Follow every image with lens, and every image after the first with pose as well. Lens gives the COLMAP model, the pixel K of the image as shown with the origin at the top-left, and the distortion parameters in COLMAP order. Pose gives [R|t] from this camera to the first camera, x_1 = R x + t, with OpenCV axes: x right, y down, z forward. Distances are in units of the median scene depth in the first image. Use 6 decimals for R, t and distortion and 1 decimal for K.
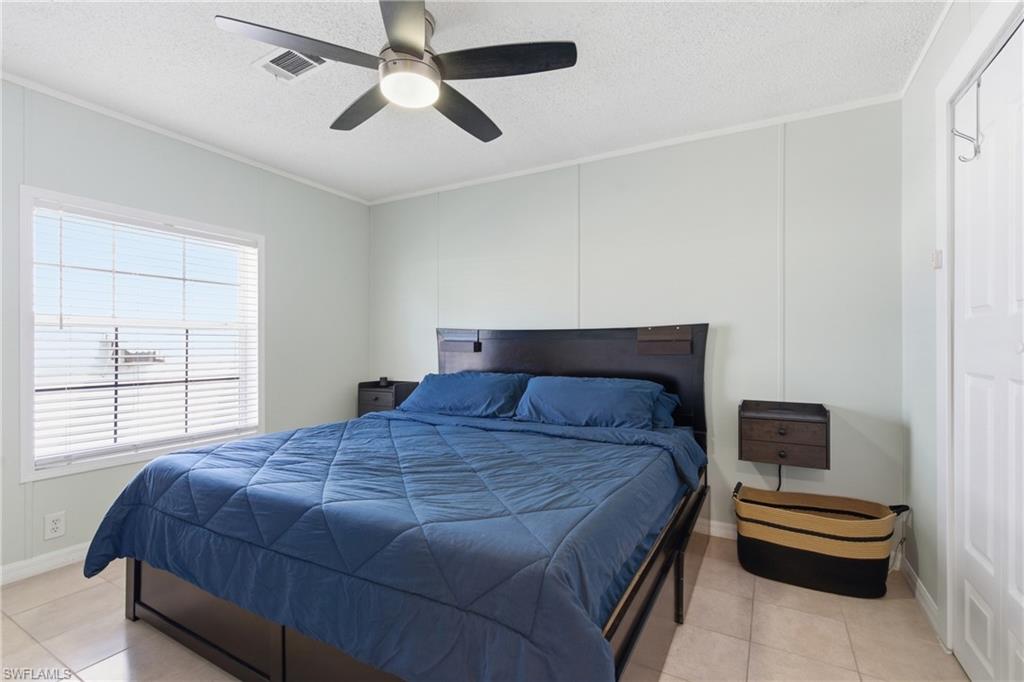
lens RADIAL K [[467.2, 0, 511.7], [0, 467.2, 343.8], [0, 0, 1]] dist [0.005677, -0.000963]
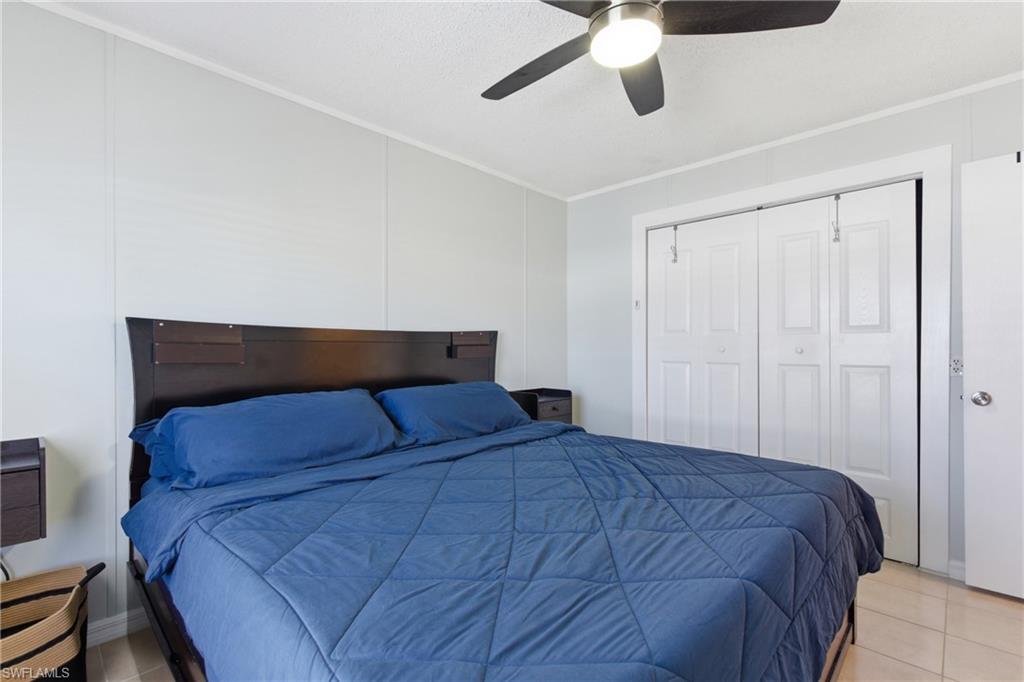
lens RADIAL K [[467.2, 0, 511.7], [0, 467.2, 342.3], [0, 0, 1]] dist [0.005677, -0.000963]
pose [[0.252764, 0.009842, 0.967478, -0.830526], [0.003224, 0.999934, -0.011015, -0.000082], [-0.967523, 0.005904, 0.252716, 0.767798]]
